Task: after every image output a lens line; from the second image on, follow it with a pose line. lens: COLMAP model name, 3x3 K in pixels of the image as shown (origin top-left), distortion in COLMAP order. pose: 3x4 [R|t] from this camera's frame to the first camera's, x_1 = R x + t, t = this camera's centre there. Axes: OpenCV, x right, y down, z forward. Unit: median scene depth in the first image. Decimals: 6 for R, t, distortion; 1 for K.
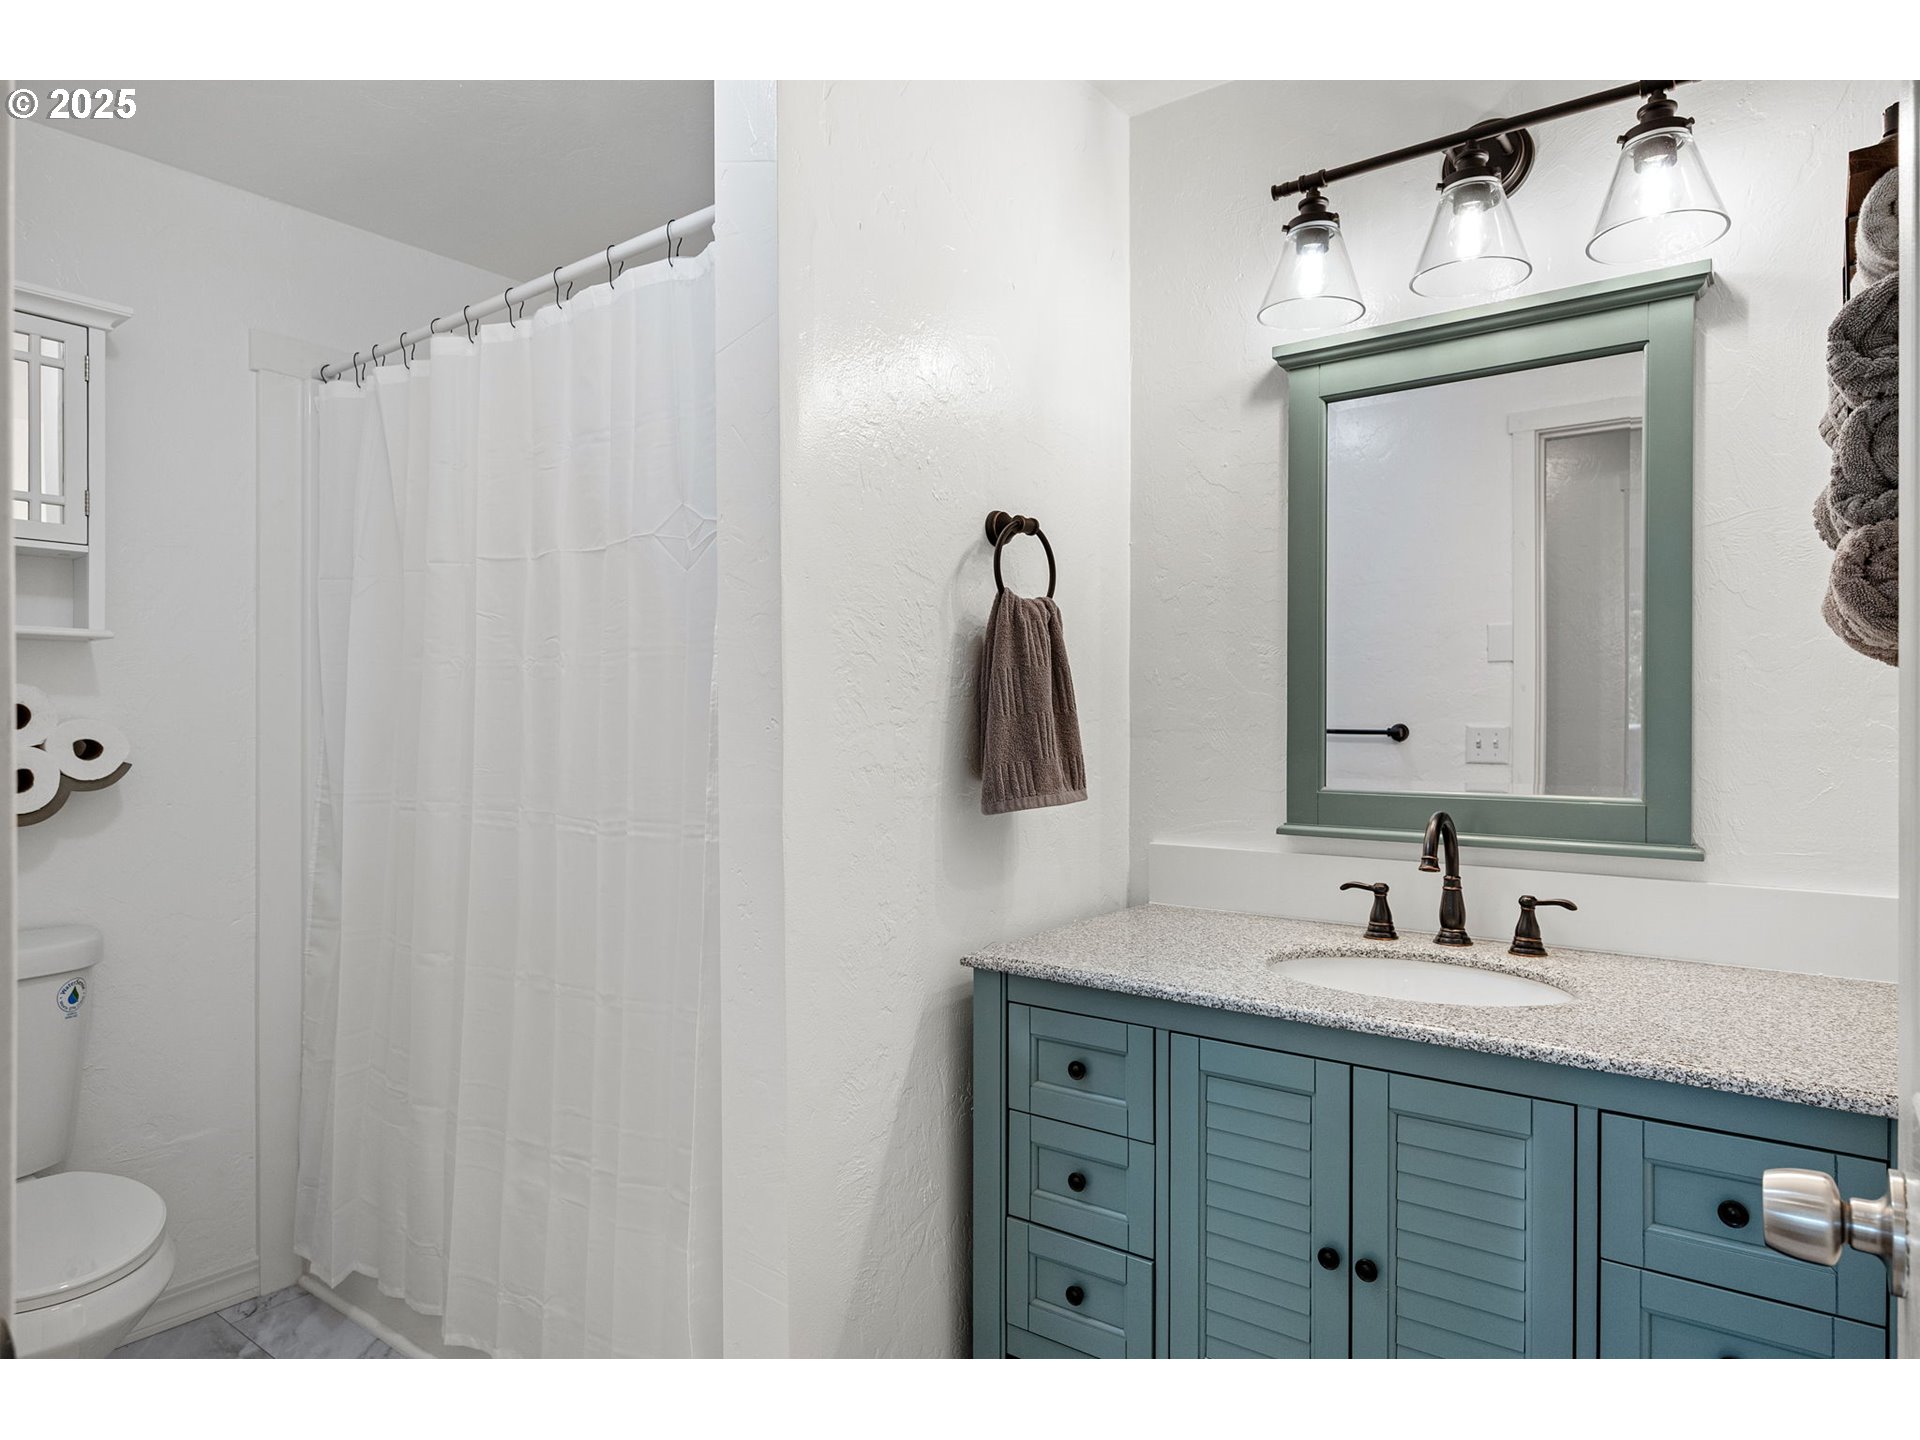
lens RADIAL K [[1240.5, 0, 959.3], [0, 1240.5, 723.0], [0, 0, 1]] dist [0.004230, 0.004831]
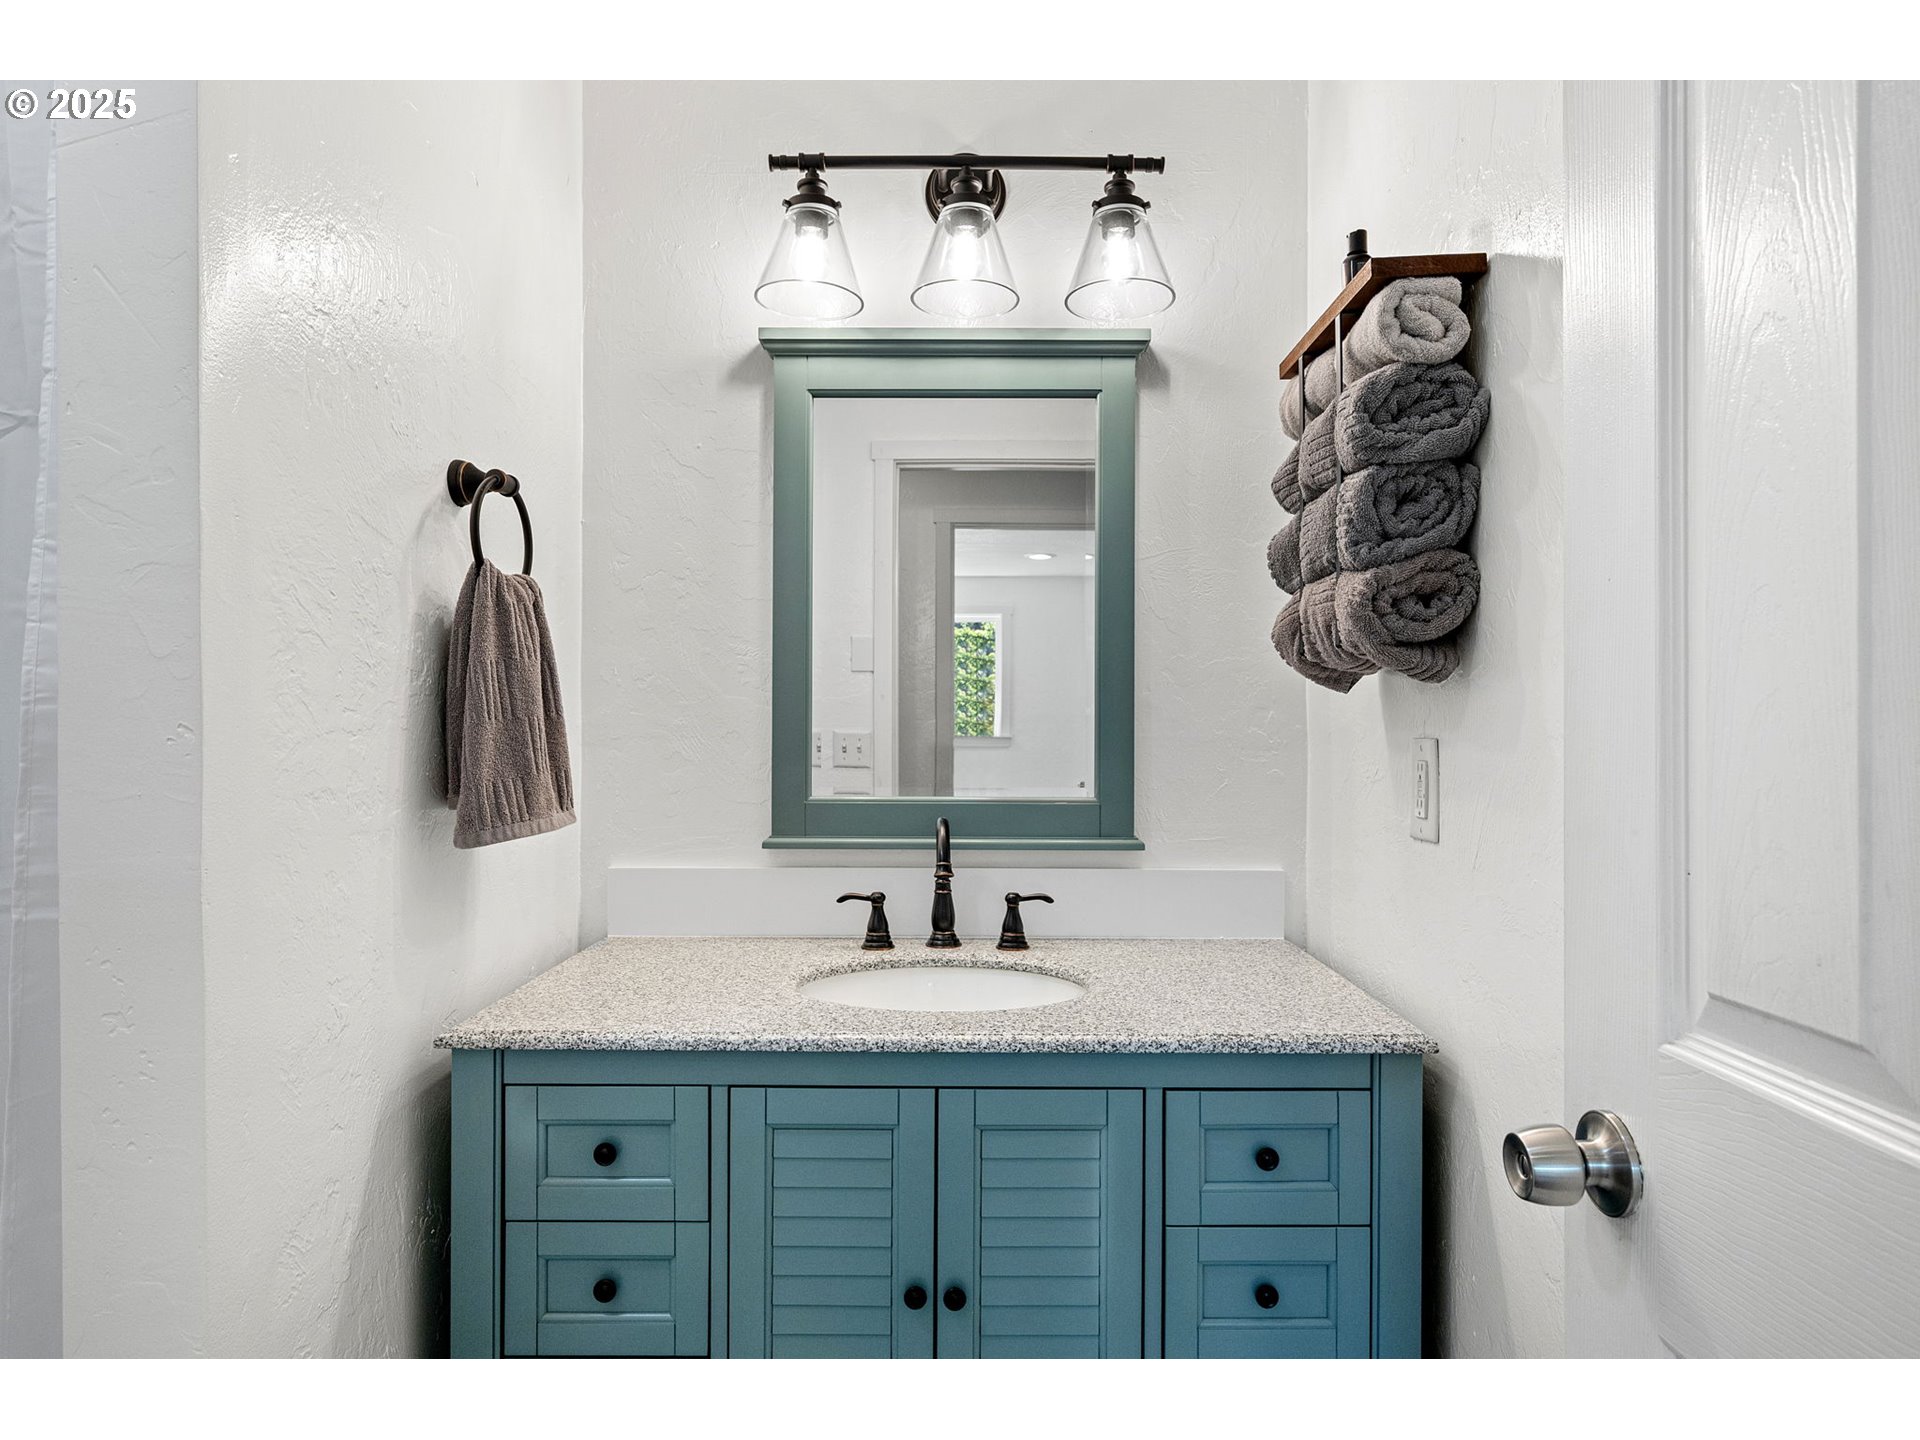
lens RADIAL K [[1184.5, 0, 960.0], [0, 1184.5, 722.3], [0, 0, 1]] dist [0.005735, 0.002176]
pose [[0.782465, 0.003366, 0.622685, -0.209925], [-0.001064, 0.999991, -0.004069, -0.002555], [-0.622693, 0.002522, 0.782462, 0.238437]]
